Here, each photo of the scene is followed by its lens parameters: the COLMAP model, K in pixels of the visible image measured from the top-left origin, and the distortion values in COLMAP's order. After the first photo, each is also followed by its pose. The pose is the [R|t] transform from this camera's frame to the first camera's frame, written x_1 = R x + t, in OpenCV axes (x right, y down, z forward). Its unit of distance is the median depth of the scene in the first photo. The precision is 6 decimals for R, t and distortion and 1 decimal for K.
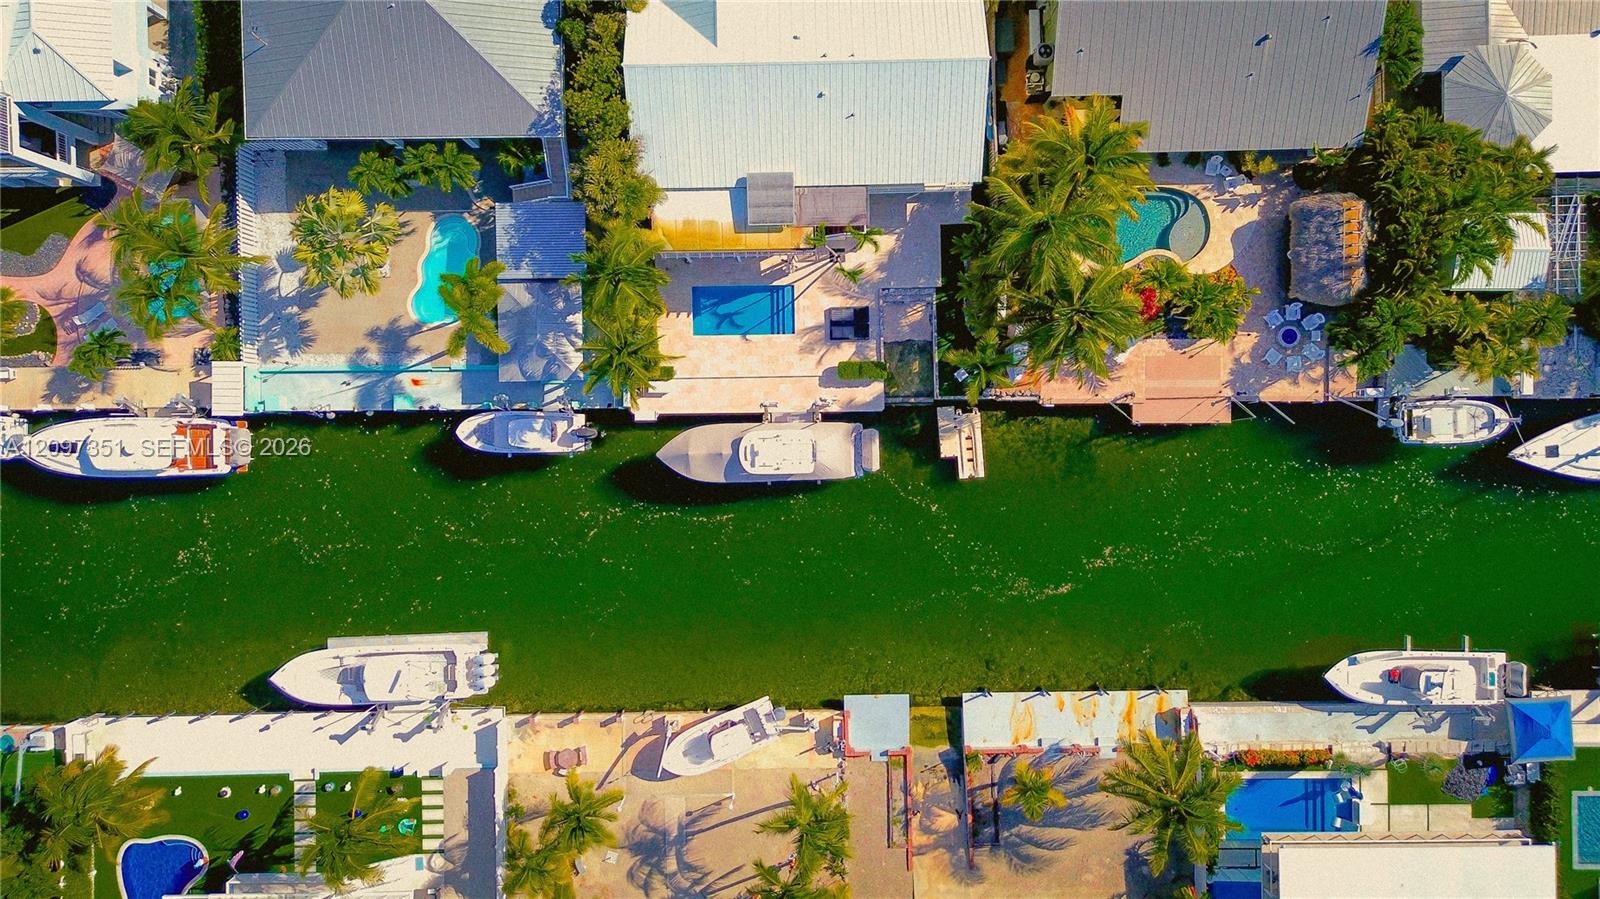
lens RADIAL K [[1111.5, 0, 800.0], [0, 1111.5, 449.5], [0, 0, 1]] dist [0.043618, -0.036046]
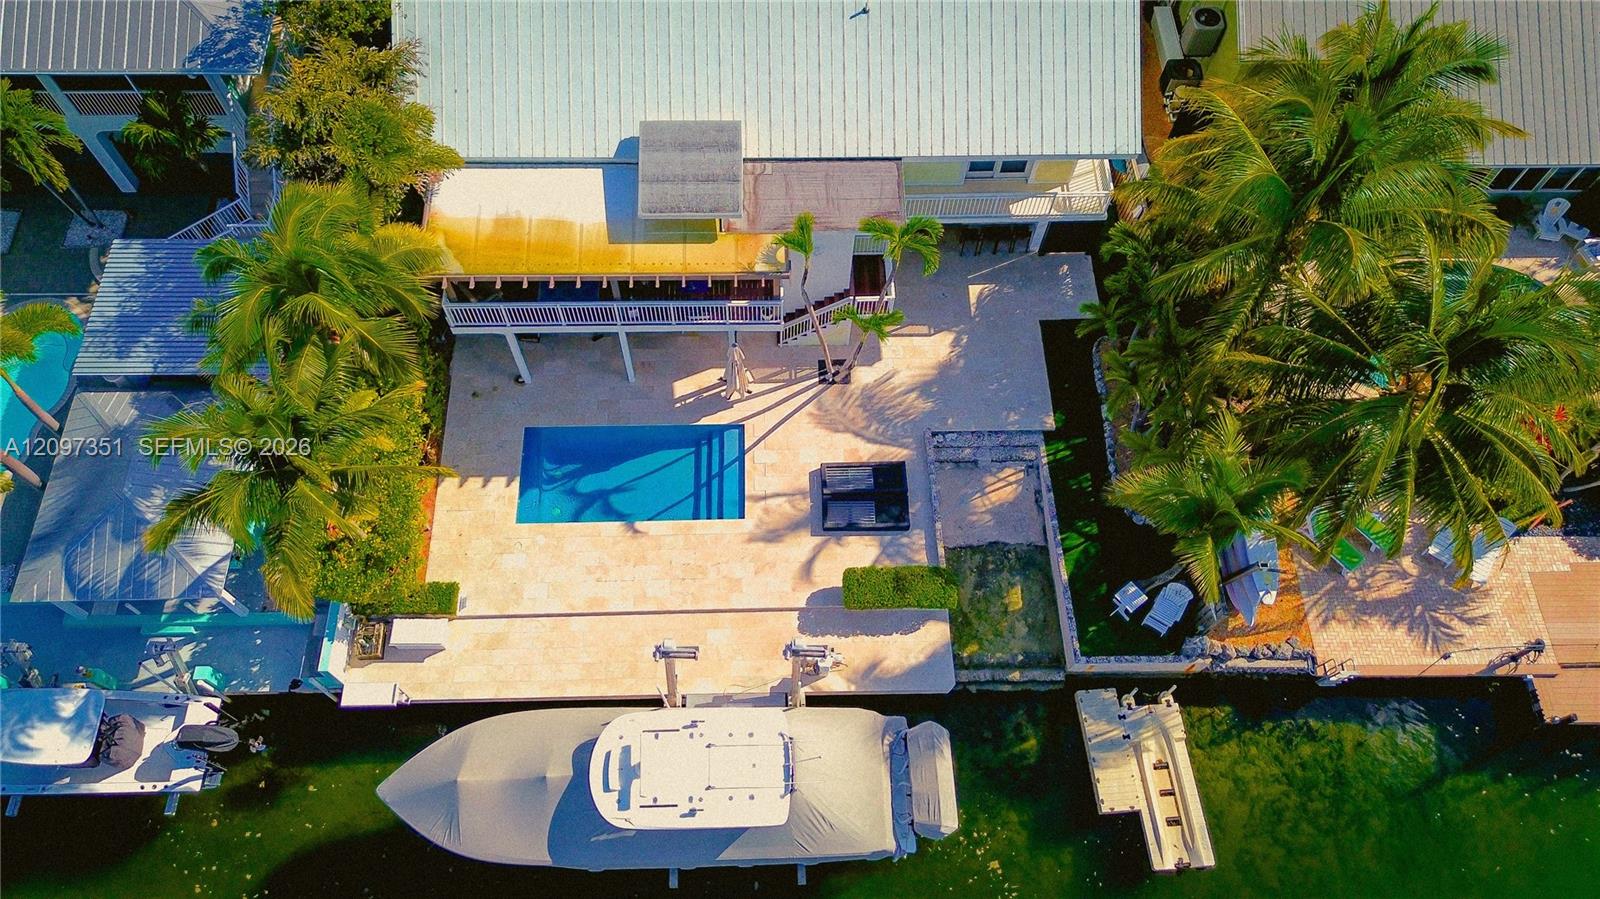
lens RADIAL K [[1111.5, 0, 800.0], [0, 1111.5, 449.5], [0, 0, 1]] dist [0.043618, -0.036046]
pose [[0.999672, 0.000936, 0.025589, 0.006395], [0.011550, 0.875418, -0.483228, 0.088540], [-0.022853, 0.483365, 0.875121, 0.592218]]
